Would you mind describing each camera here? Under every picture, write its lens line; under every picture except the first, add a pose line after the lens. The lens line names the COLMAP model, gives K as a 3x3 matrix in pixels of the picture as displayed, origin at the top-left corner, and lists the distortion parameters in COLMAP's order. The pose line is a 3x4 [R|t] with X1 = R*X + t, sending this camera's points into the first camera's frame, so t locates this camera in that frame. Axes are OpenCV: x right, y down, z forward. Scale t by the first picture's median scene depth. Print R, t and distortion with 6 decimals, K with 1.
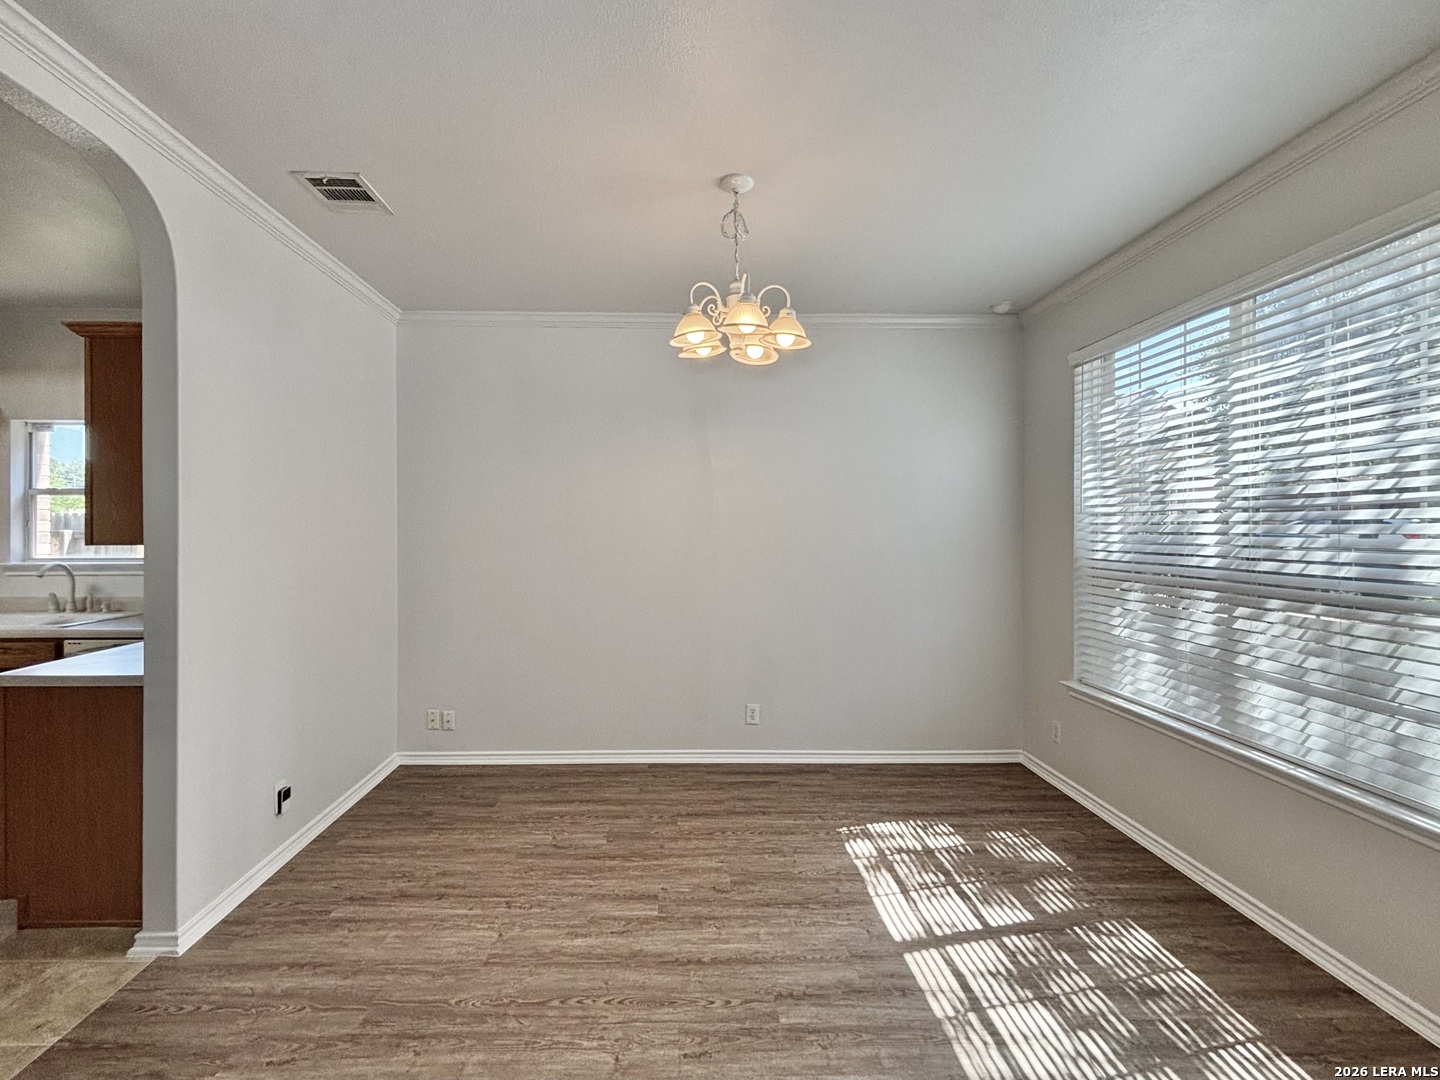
lens RADIAL K [[628.1, 0, 697.7], [0, 628.1, 534.0], [0, 0, 1]] dist [0.002987, -0.000100]
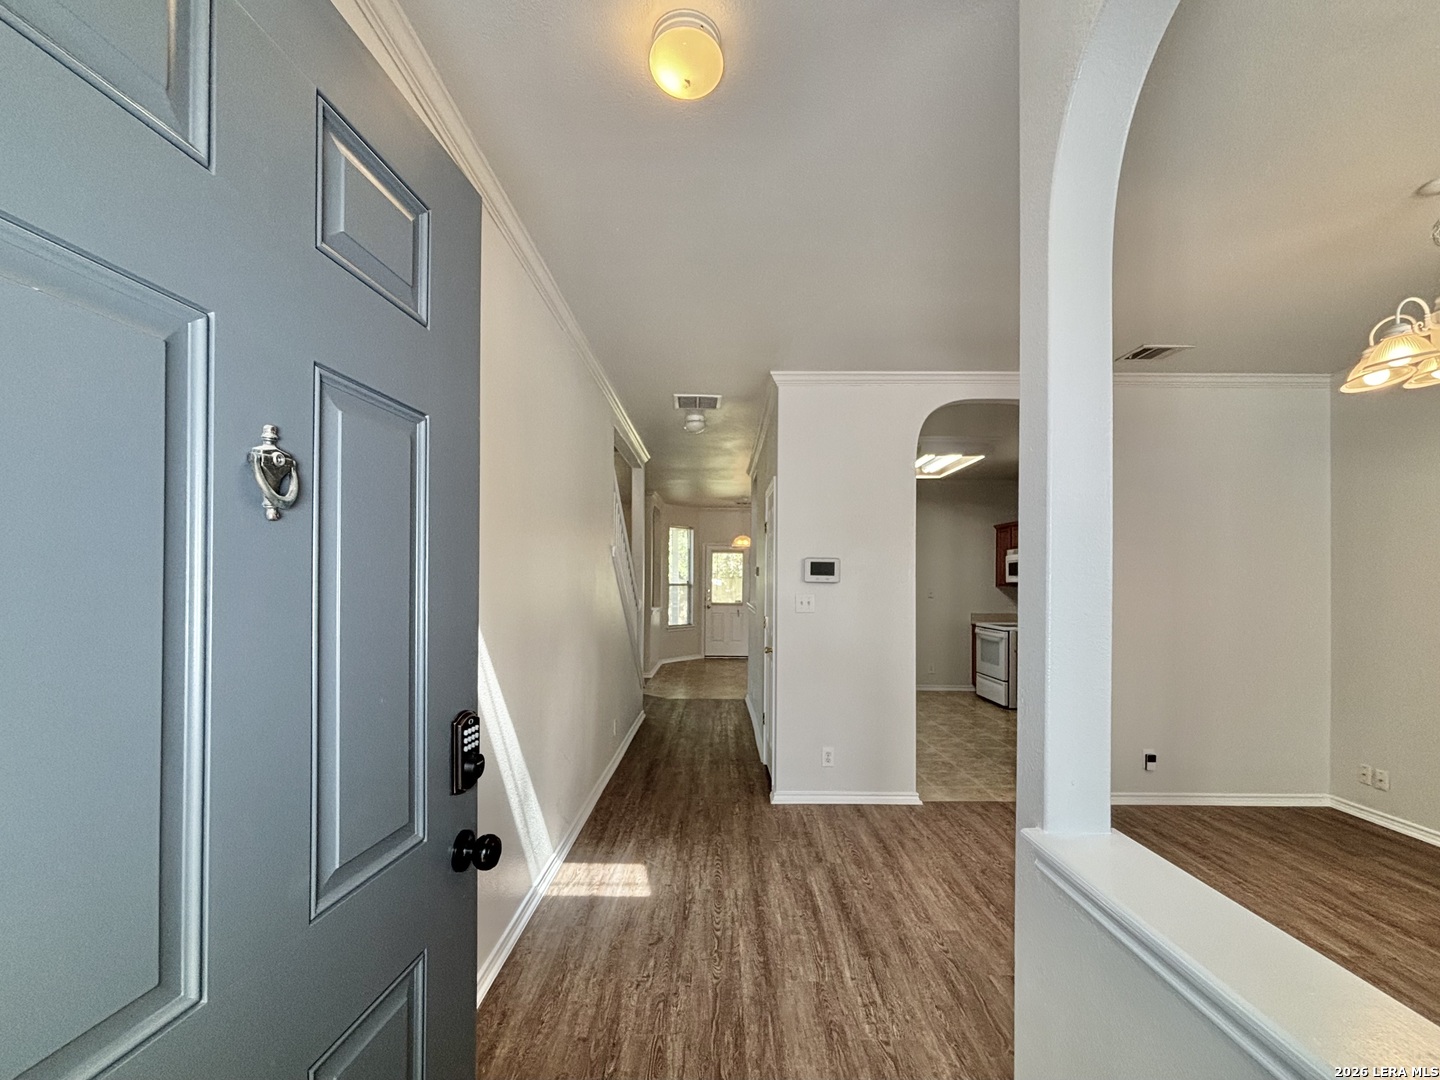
lens RADIAL K [[595.7, 0, 720.0], [0, 595.7, 540.0], [0, 0, 1]] dist [0.032835, -0.011160]
pose [[-0.026614, -0.080748, -0.996379, 0.844995], [-0.013229, 0.996673, -0.080419, 0.028784], [0.999558, 0.011041, -0.027594, 0.015626]]
